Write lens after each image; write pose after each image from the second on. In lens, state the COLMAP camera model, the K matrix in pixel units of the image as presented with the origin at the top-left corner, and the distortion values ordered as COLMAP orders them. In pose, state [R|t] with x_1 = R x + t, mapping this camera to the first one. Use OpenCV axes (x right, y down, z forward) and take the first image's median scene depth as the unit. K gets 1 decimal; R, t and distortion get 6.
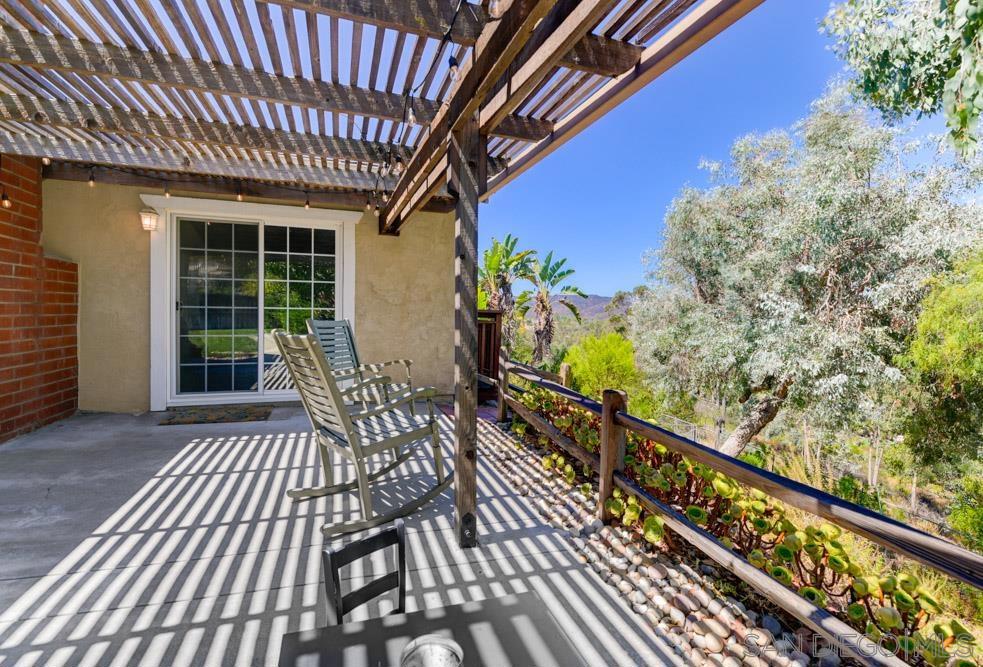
lens RADIAL K [[437.8, 0, 491.5], [0, 437.8, 333.5], [0, 0, 1]] dist [0.002681, -0.007956]
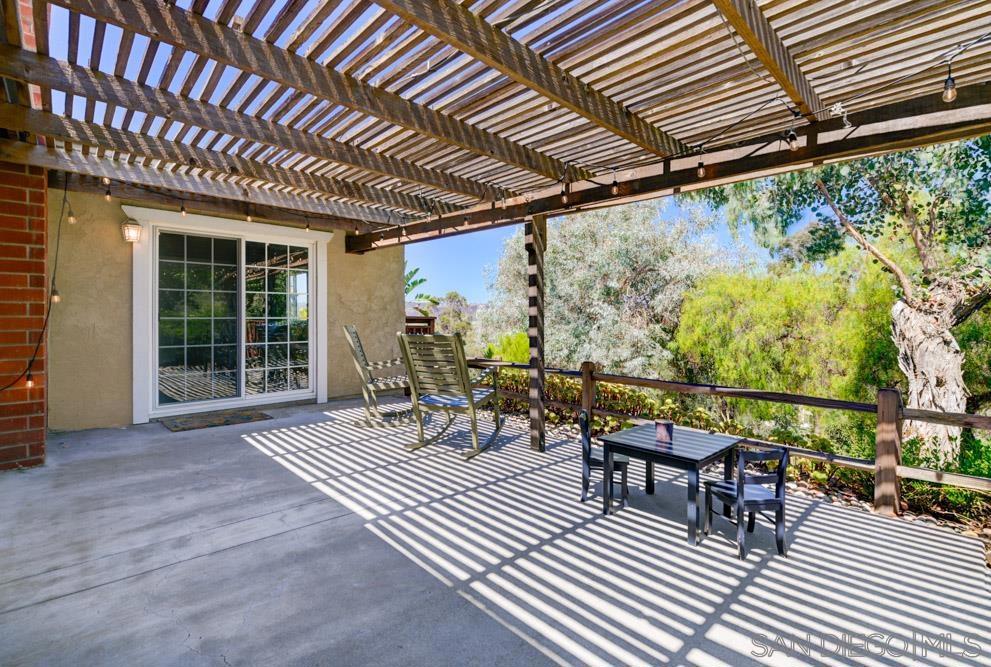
lens RADIAL K [[447.3, 0, 495.5], [0, 447.3, 333.5], [0, 0, 1]] dist [-0.003988, -0.000774]
pose [[0.904134, -0.030821, 0.426135, -0.452817], [0.036980, 0.999297, -0.006184, 0.009197], [-0.425645, 0.021350, 0.904638, -0.255803]]
